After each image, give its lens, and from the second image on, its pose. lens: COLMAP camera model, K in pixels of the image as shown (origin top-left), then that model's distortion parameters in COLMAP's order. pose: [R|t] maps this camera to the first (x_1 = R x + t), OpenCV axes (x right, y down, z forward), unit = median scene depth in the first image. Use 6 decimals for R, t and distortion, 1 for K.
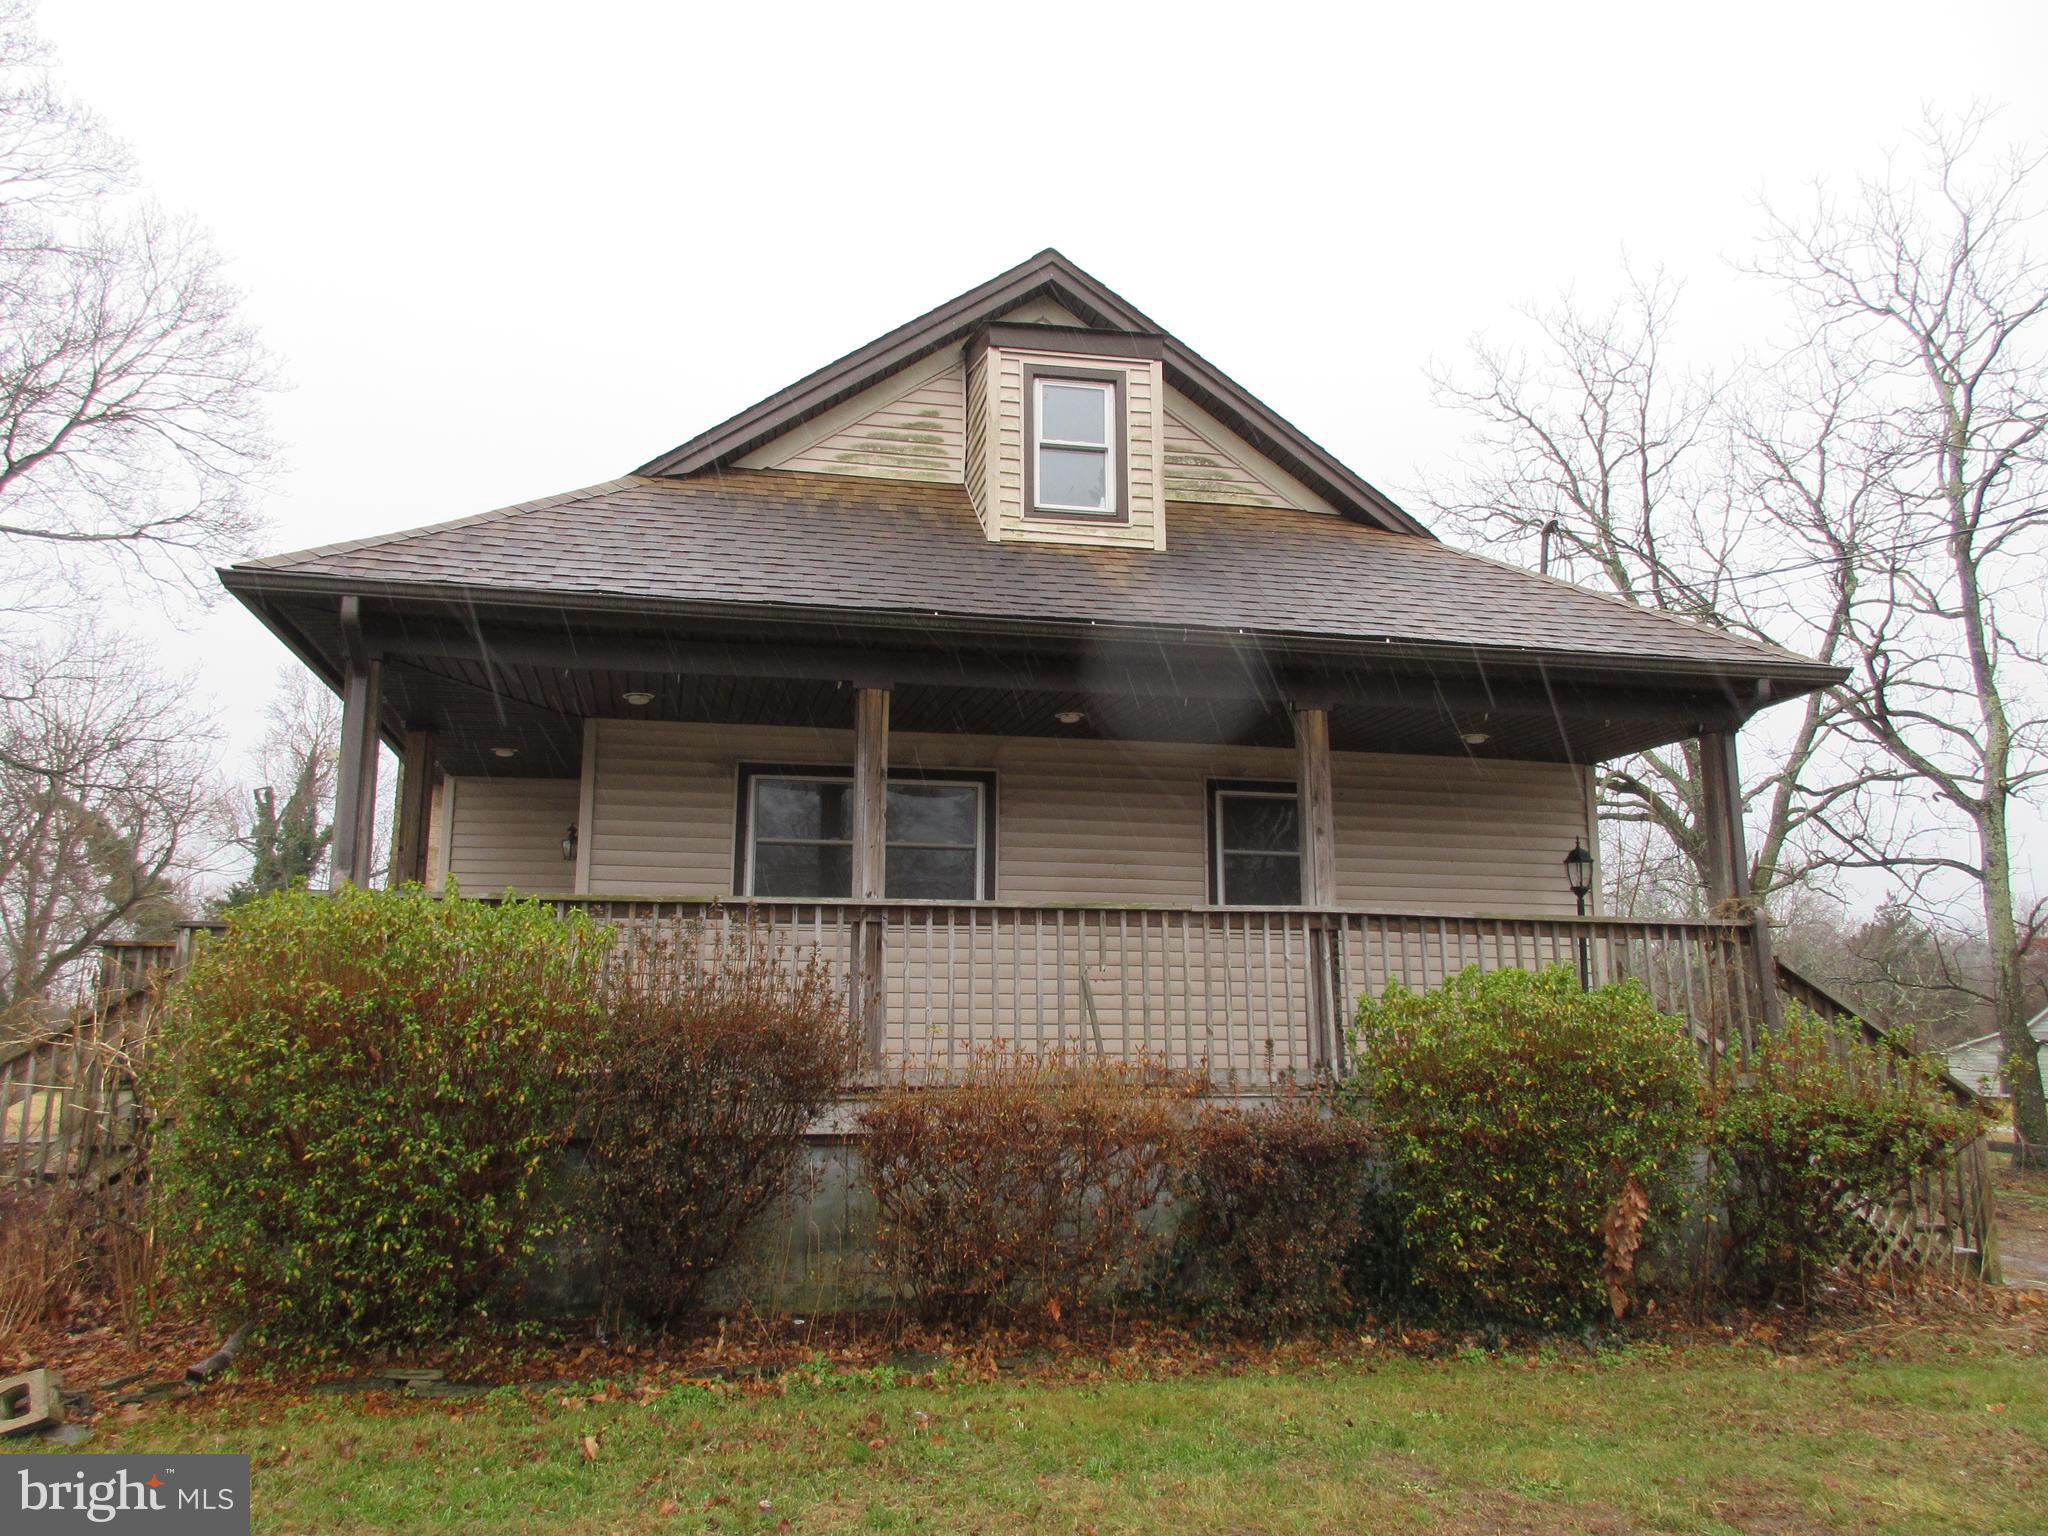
lens RADIAL K [[1596.5, 0, 1024.0], [0, 1596.5, 768.0], [0, 0, 1]] dist [0.007943, 0.001466]
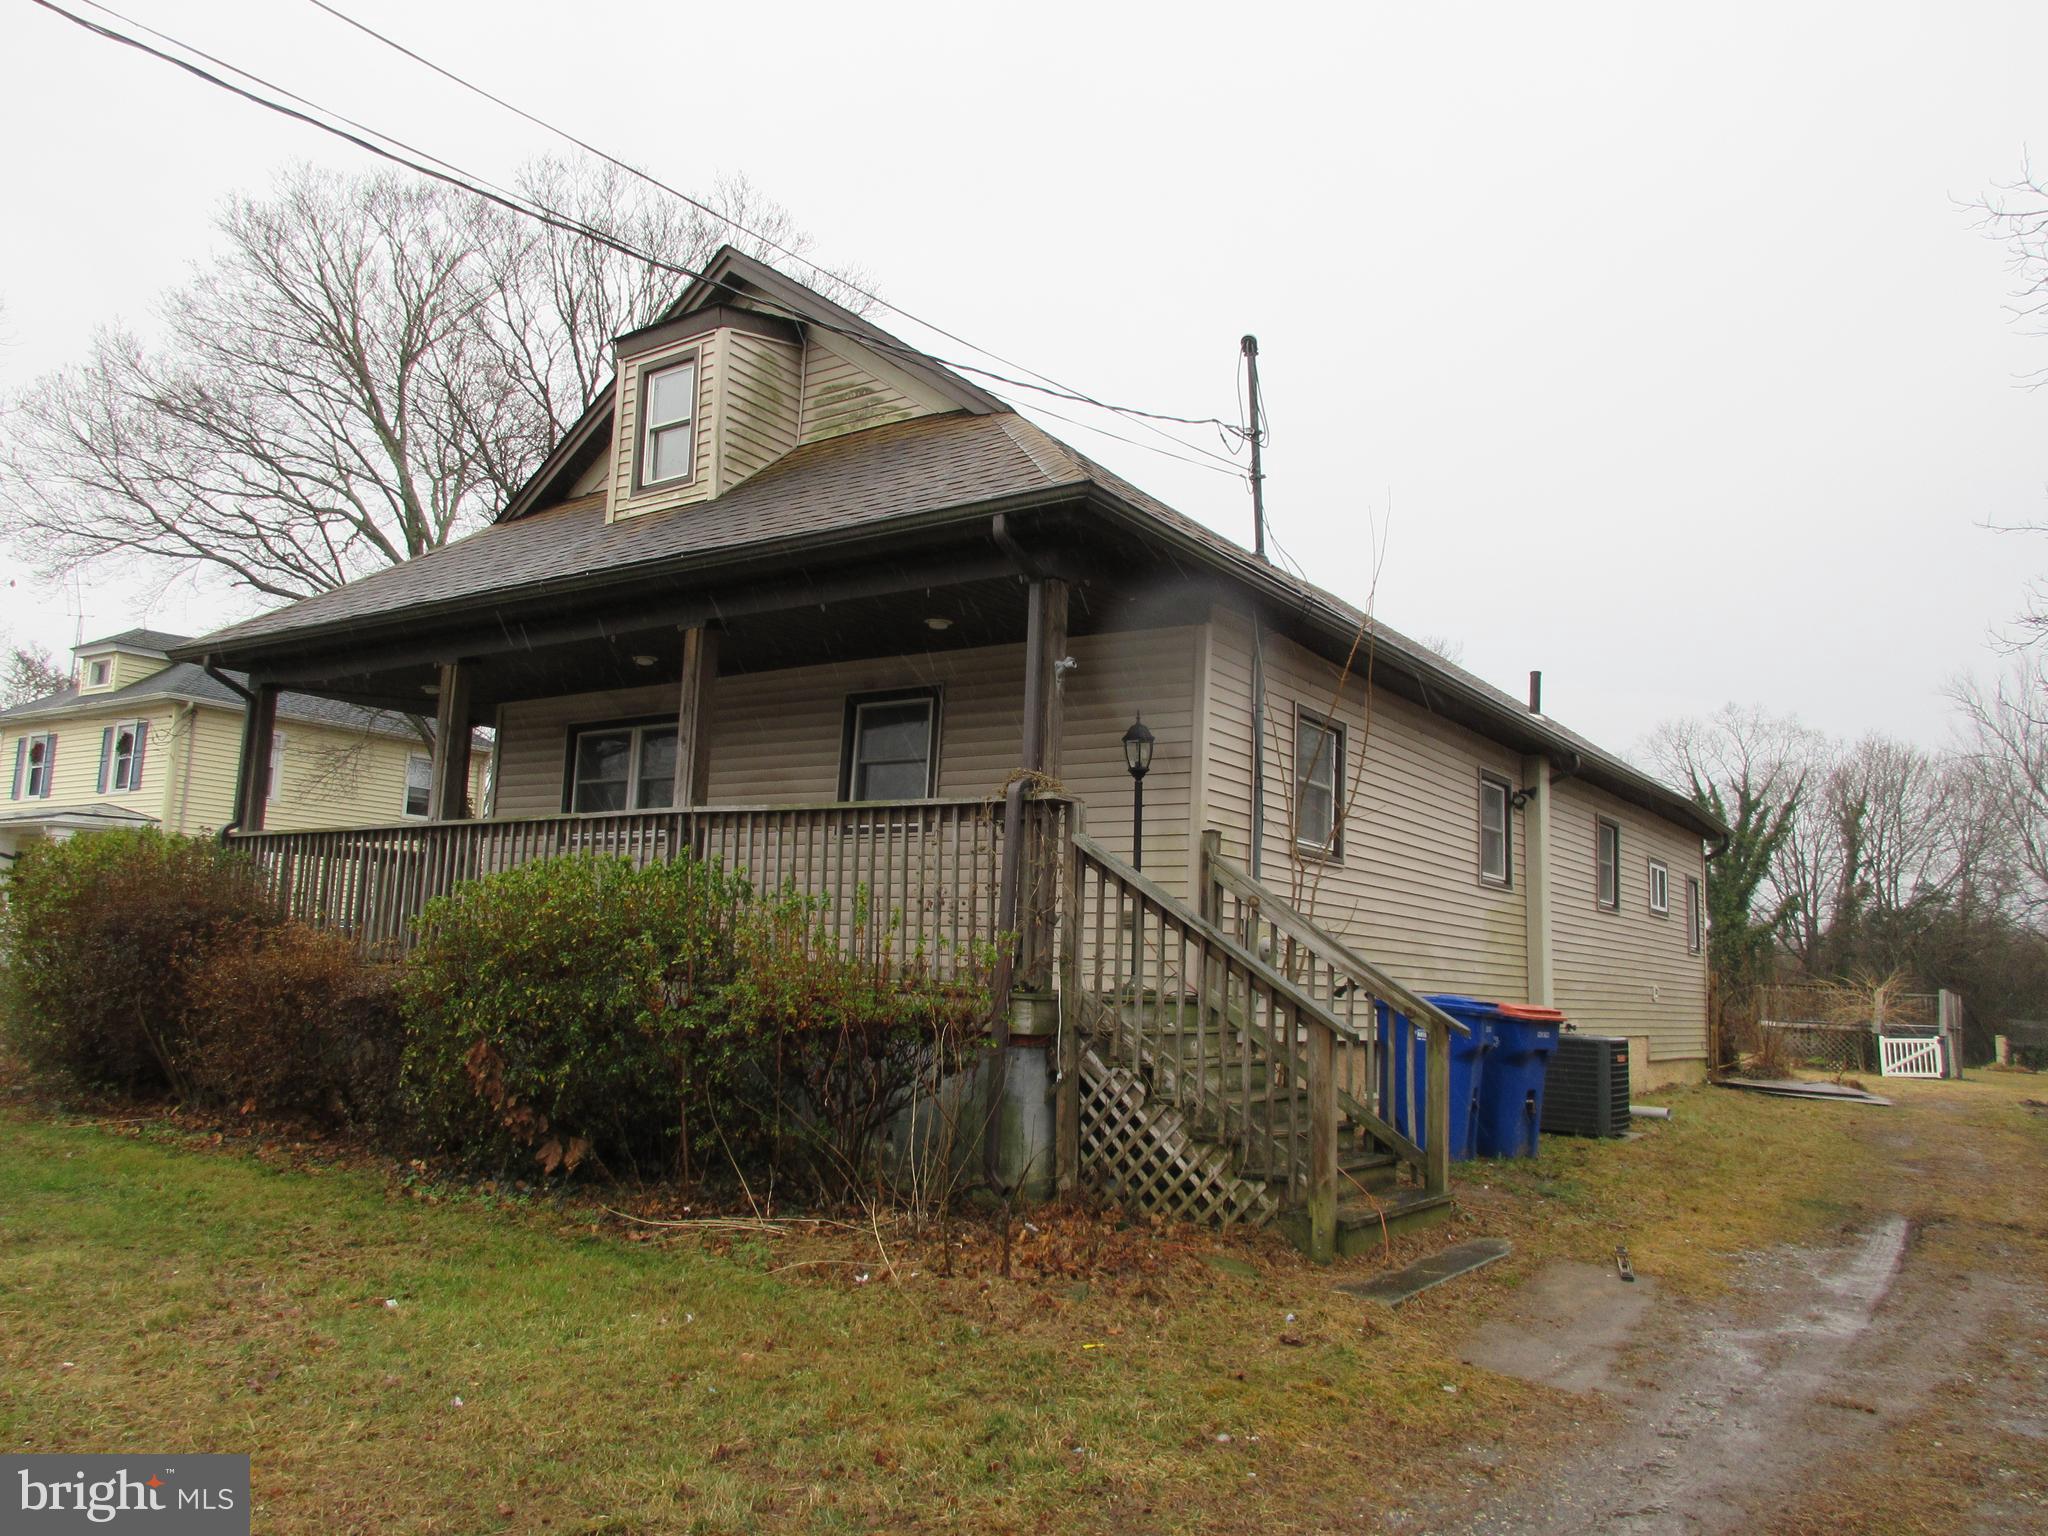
lens RADIAL K [[1520.5, 0, 1023.1], [0, 1520.5, 763.9], [0, 0, 1]] dist [0.006325, 0.002308]
pose [[0.677678, -0.057717, -0.733090, 0.988886], [0.107845, 0.993937, 0.021439, 0.049987], [0.727407, -0.093589, 0.679794, 0.389681]]
